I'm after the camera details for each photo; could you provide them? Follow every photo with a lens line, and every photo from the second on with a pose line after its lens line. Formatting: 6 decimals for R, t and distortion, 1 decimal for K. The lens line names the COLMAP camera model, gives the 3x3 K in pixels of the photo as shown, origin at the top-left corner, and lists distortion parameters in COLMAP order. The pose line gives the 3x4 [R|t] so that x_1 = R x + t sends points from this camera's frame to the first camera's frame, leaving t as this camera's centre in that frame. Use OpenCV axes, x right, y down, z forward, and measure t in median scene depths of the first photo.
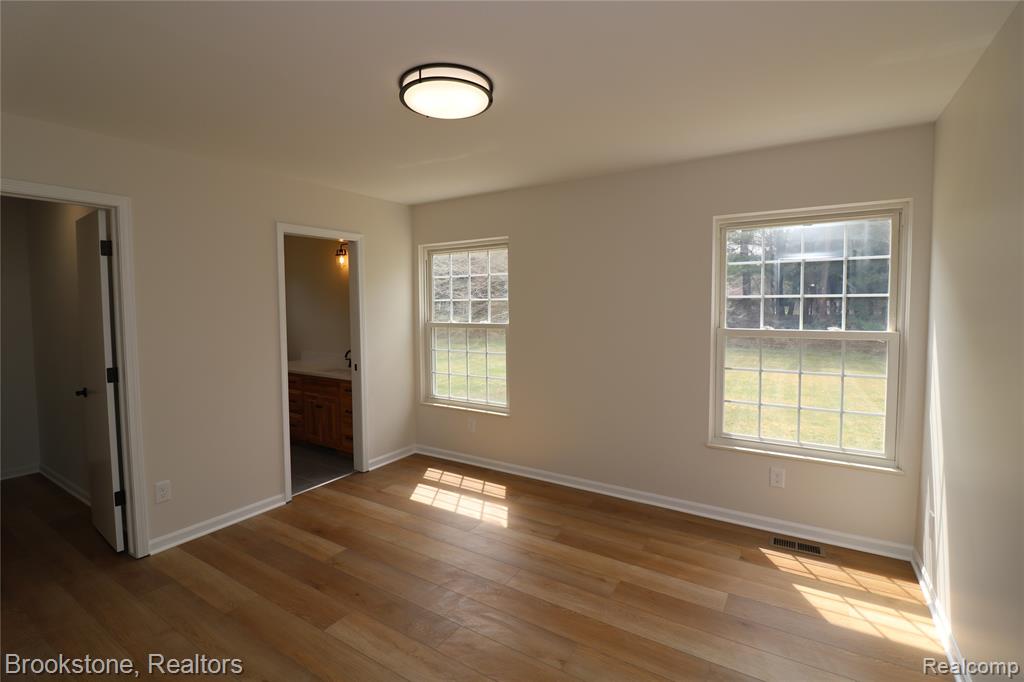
lens RADIAL K [[471.3, 0, 508.5], [0, 471.3, 341.5], [0, 0, 1]] dist [-0.006298, -0.009175]
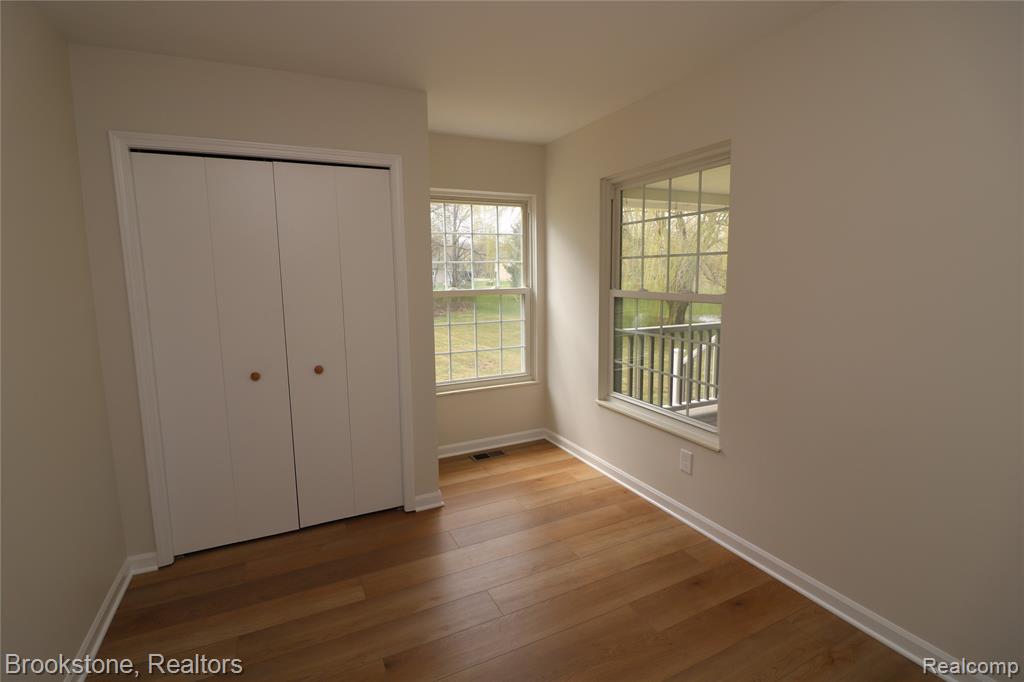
lens RADIAL K [[471.3, 0, 508.9], [0, 471.3, 334.3], [0, 0, 1]] dist [-0.006298, -0.009175]
pose [[0.514843, -0.120935, 0.848712, -0.457226], [0.074647, 0.992564, 0.096151, -0.020128], [-0.854029, 0.013851, 0.520042, 0.289303]]
